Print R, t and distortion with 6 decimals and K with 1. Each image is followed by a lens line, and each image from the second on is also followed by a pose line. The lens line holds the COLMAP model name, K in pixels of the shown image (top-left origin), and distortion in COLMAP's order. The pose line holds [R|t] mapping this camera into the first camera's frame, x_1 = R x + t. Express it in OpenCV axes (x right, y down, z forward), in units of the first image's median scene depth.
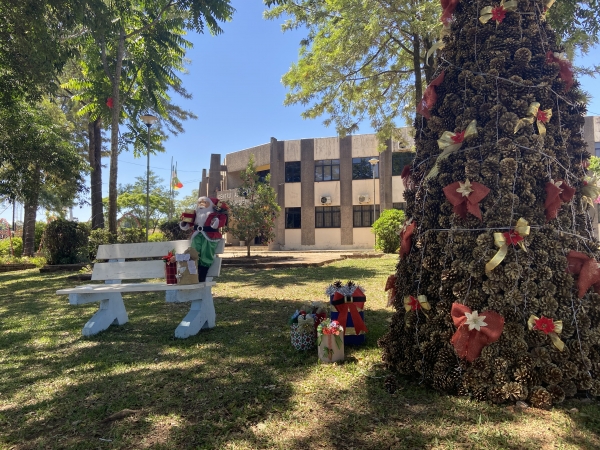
lens RADIAL K [[453.5, 0, 300.0], [0, 453.5, 225.0], [0, 0, 1]] dist [0.106341, -0.137739]
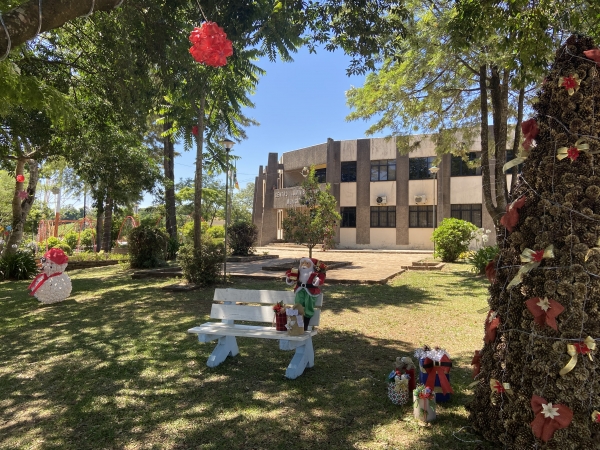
lens RADIAL K [[453.5, 0, 300.0], [0, 453.5, 225.0], [0, 0, 1]] dist [0.106341, -0.137739]
pose [[0.994247, 0.010410, -0.106602, -0.016515], [-0.007322, 0.999543, 0.029317, -0.030633], [0.106859, -0.028368, 0.993869, -0.031542]]
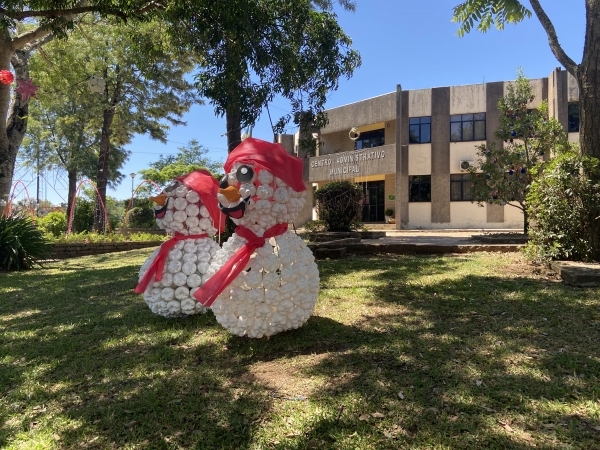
lens RADIAL K [[453.5, 0, 300.0], [0, 453.5, 225.0], [0, 0, 1]] dist [0.106341, -0.137739]
pose [[0.999964, 0.006310, -0.005696, -0.252832], [-0.006061, 0.999074, 0.042601, 0.017655], [0.005959, -0.042564, 0.999076, 0.225471]]
